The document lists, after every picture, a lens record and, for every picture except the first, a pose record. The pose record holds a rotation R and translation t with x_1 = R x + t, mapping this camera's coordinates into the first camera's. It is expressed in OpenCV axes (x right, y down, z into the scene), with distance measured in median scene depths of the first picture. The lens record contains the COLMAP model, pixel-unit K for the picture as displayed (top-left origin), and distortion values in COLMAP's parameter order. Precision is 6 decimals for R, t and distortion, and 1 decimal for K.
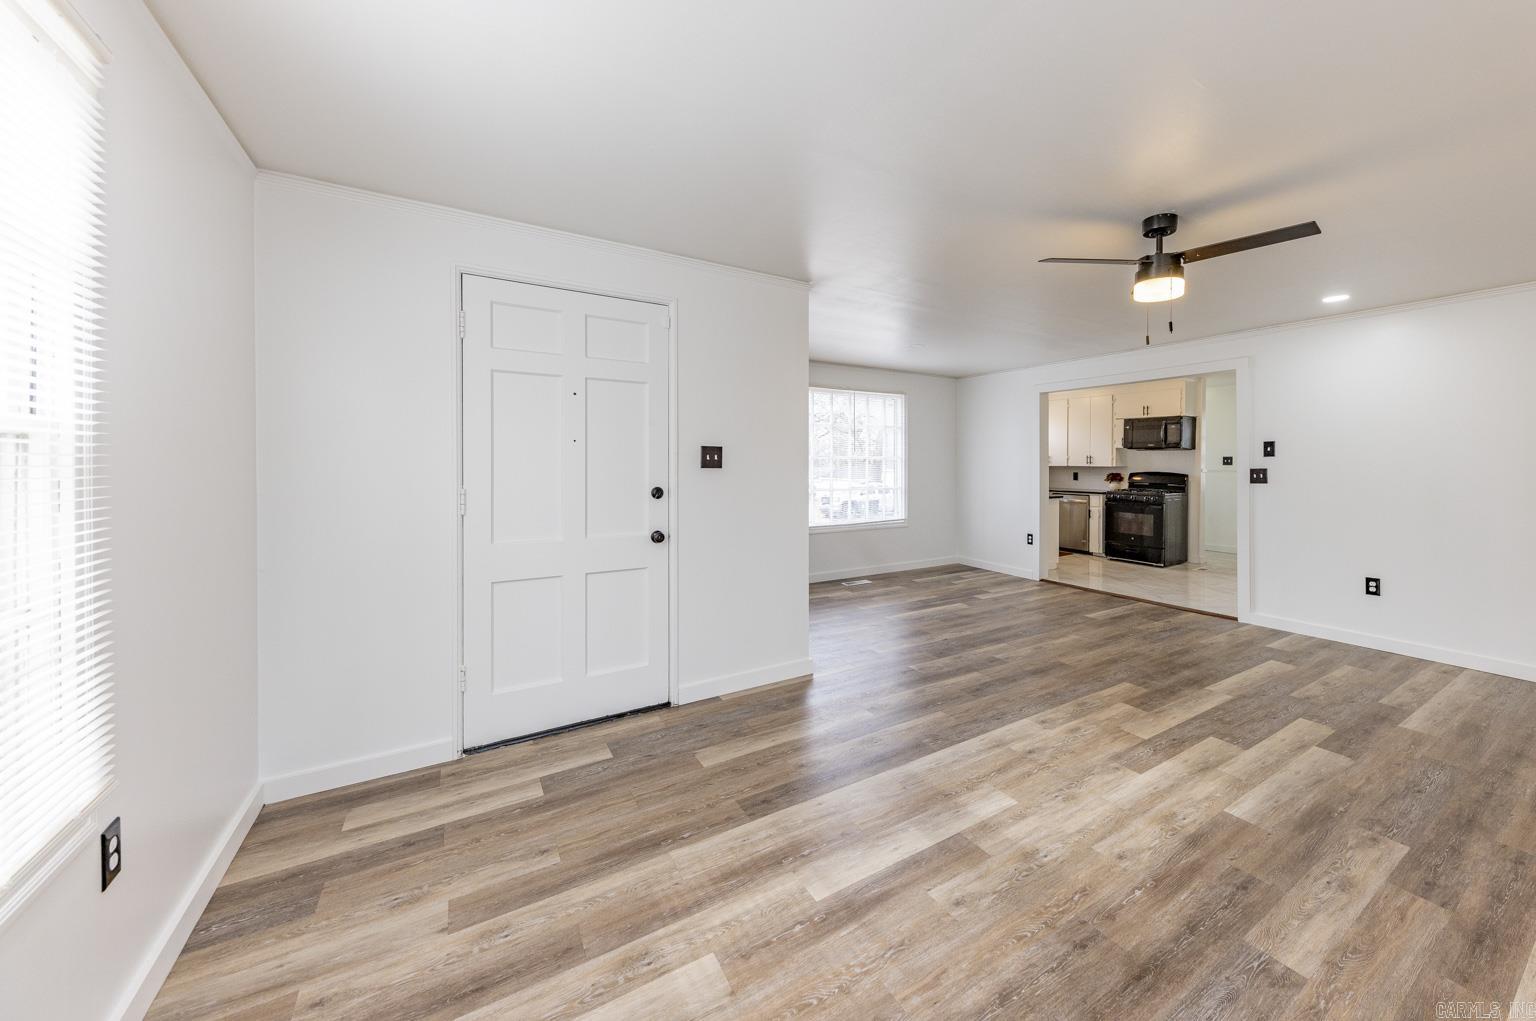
lens RADIAL K [[573.0, 0, 837.3], [0, 573.0, 464.3], [0, 0, 1]] dist [0.001365, -0.000272]
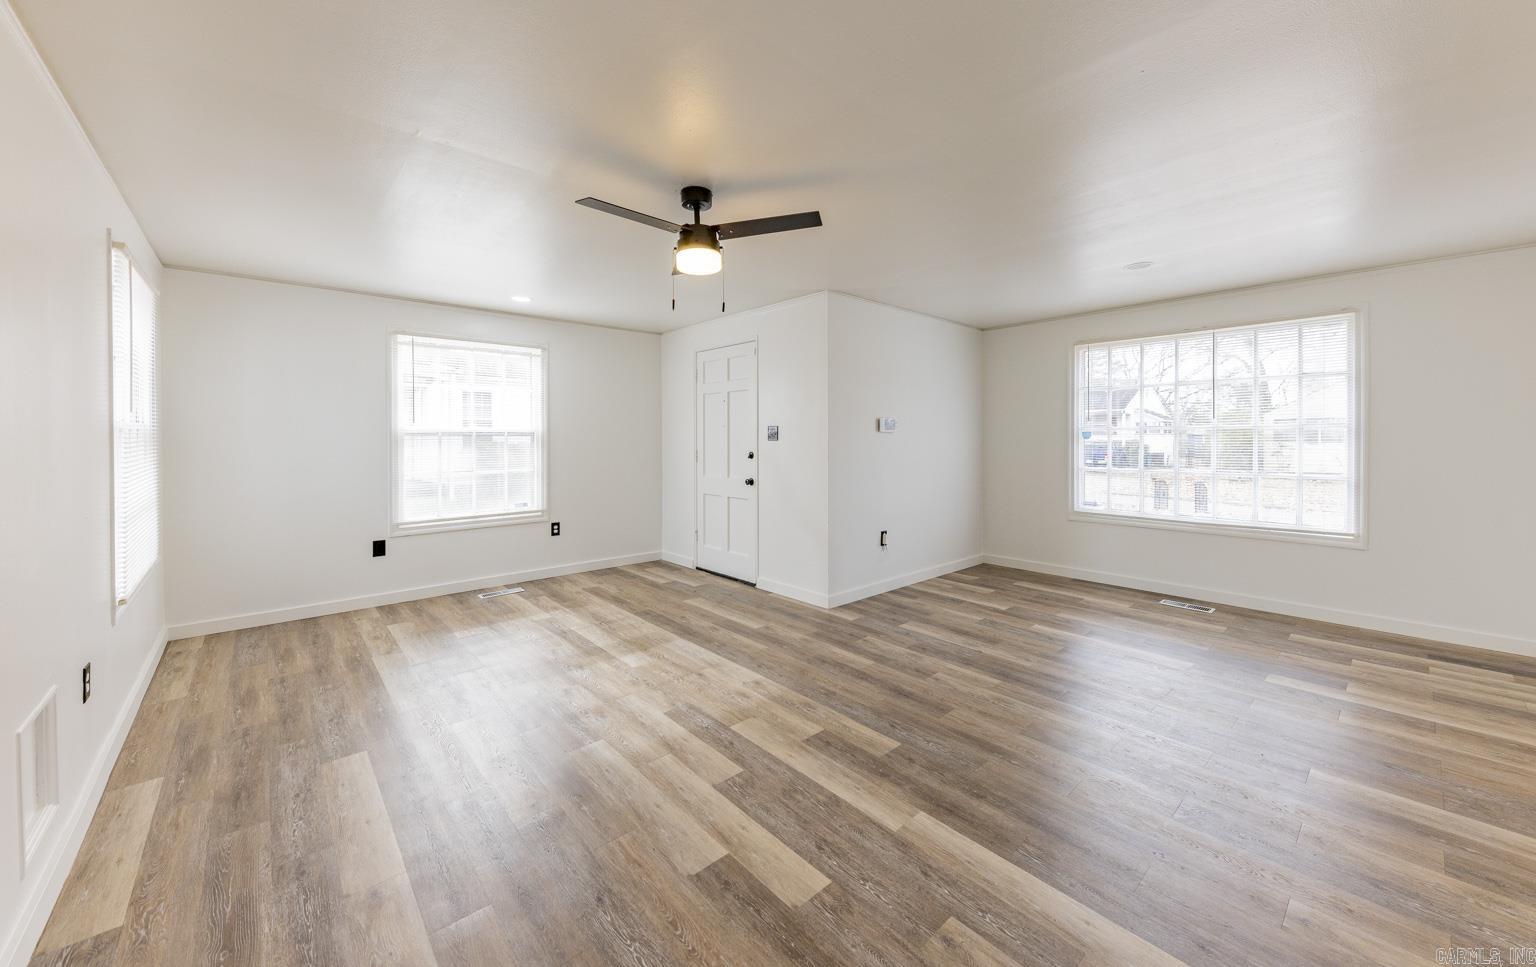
lens RADIAL K [[561.4, 0, 786.8], [0, 561.4, 443.8], [0, 0, 1]] dist [0.016064, -0.006641]
pose [[0.161742, 0.007971, -0.986801, 1.239261], [0.001569, 0.999964, 0.008334, 0.002093], [0.986832, -0.002897, 0.161723, 0.795365]]
